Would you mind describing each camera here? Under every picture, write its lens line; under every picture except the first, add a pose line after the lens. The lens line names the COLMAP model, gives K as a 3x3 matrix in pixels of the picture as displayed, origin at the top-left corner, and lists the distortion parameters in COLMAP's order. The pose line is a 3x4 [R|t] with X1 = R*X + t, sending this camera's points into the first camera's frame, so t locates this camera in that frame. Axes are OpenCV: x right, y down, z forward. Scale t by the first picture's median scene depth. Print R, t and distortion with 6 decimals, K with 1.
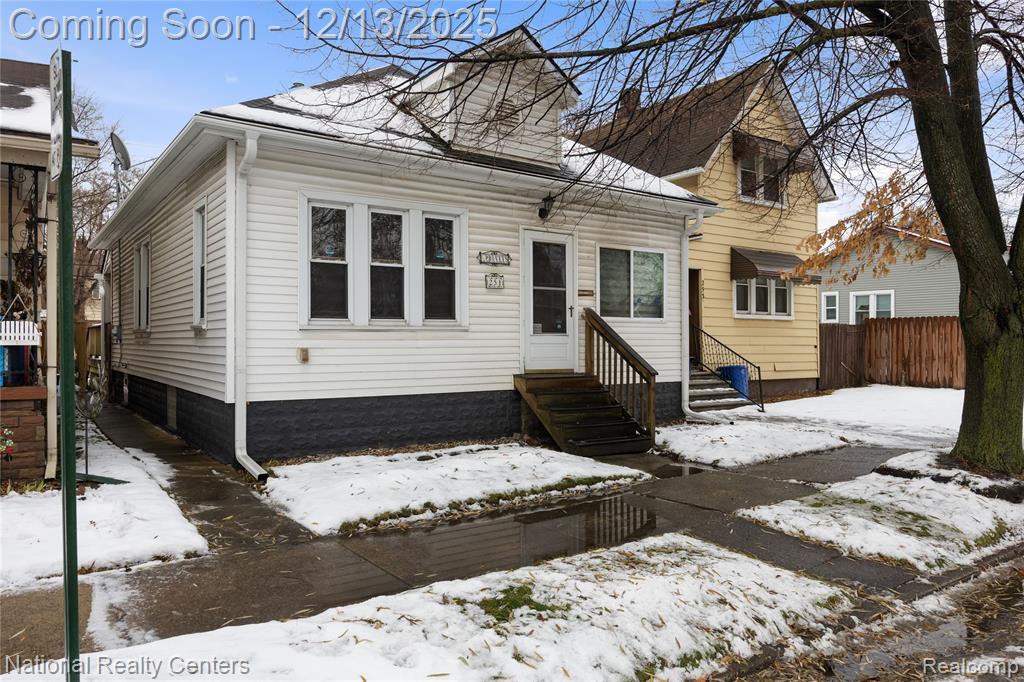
lens RADIAL K [[719.5, 0, 515.3], [0, 719.5, 338.0], [0, 0, 1]] dist [-0.002097, -0.001975]
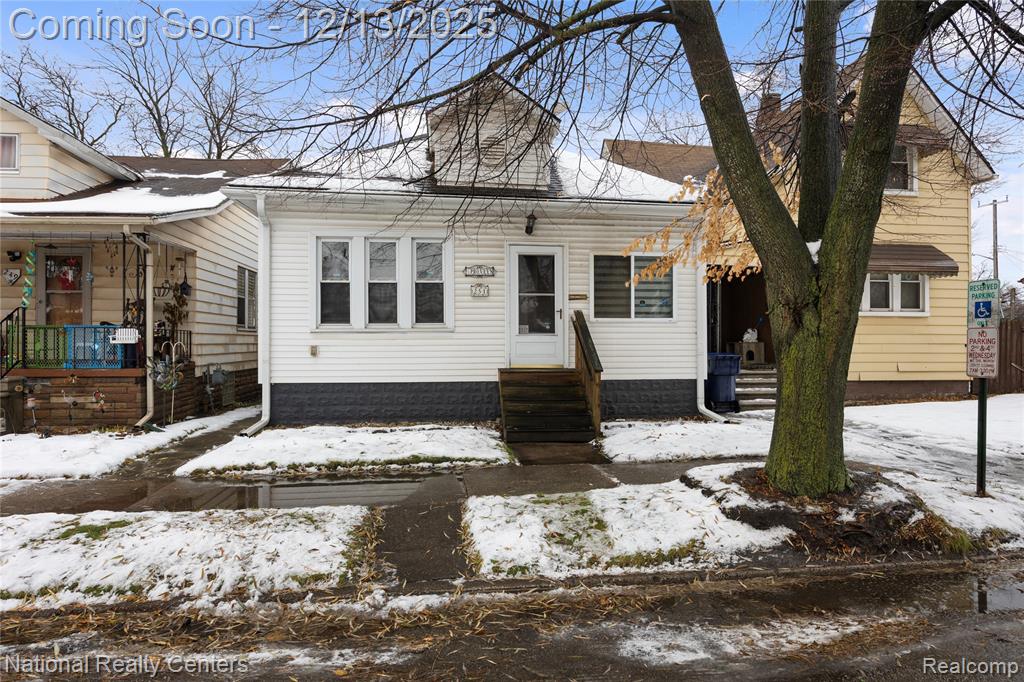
lens RADIAL K [[598.6, 0, 511.6], [0, 598.6, 338.7], [0, 0, 1]] dist [-0.011335, 0.002021]
pose [[0.880861, -0.001550, -0.473372, 0.516631], [0.003366, 0.999990, 0.002989, -0.001067], [0.473363, -0.004226, 0.880858, 0.153202]]
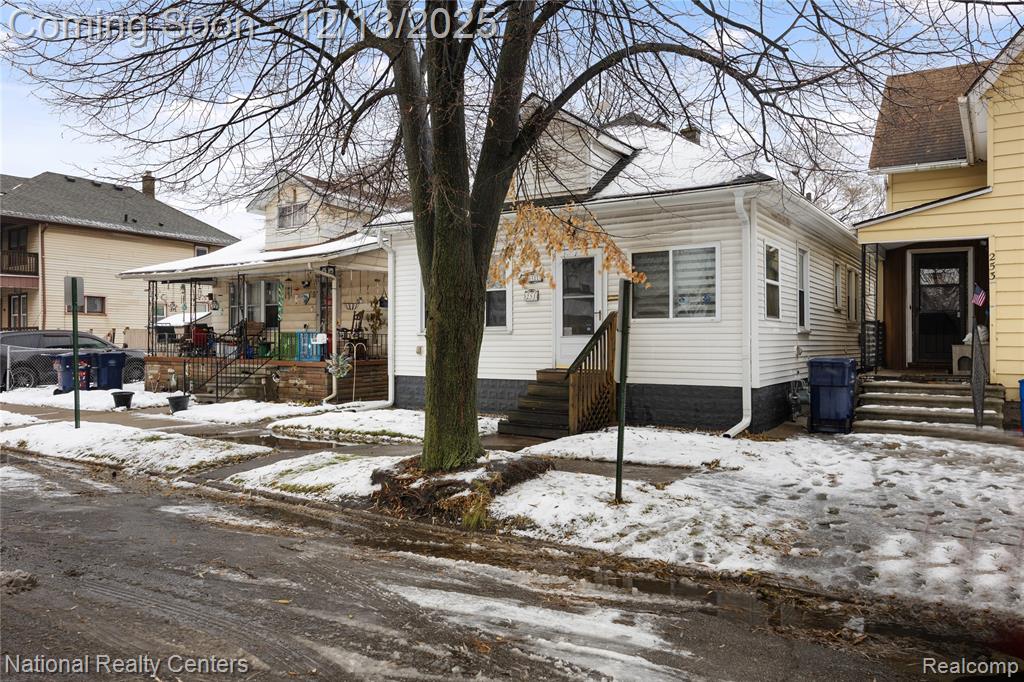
lens RADIAL K [[719.5, 0, 512.2], [0, 719.5, 346.2], [0, 0, 1]] dist [-0.002097, -0.001975]
pose [[0.349242, 0.006039, -0.937013, 1.232848], [0.006016, 0.999944, 0.008687, 0.000676], [0.937013, -0.008671, 0.349186, 0.542485]]
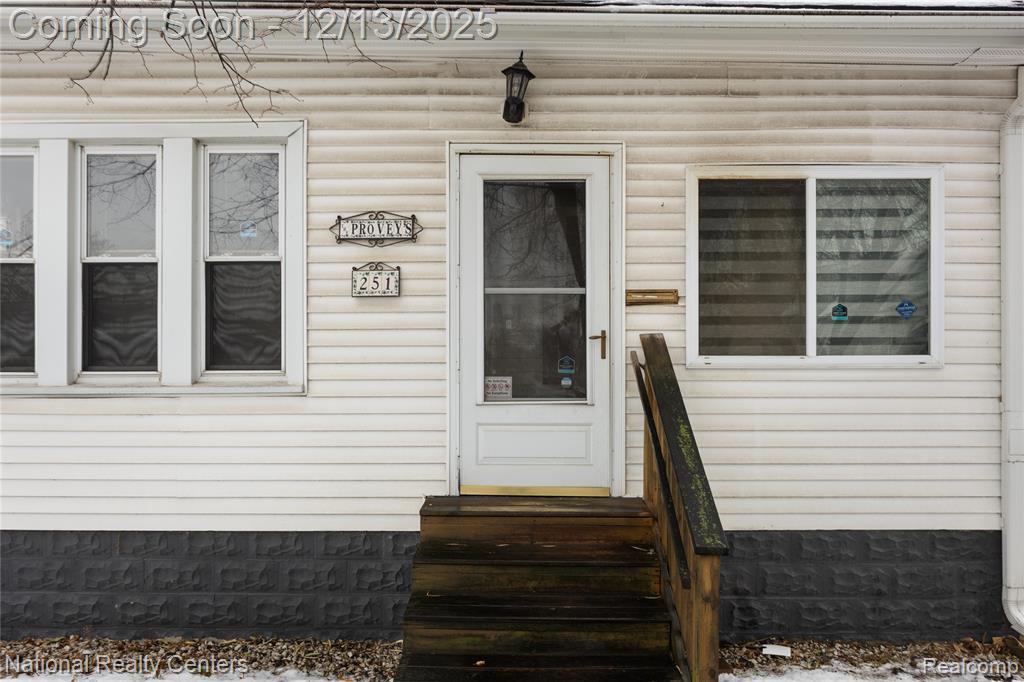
lens RADIAL K [[719.5, 0, 516.7], [0, 719.5, 330.9], [0, 0, 1]] dist [-0.002097, -0.001975]
pose [[0.816225, 0.002091, -0.577731, 0.308380], [0.001814, 0.999979, 0.006182, -0.053635], [0.577732, -0.006094, 0.816204, 0.729733]]
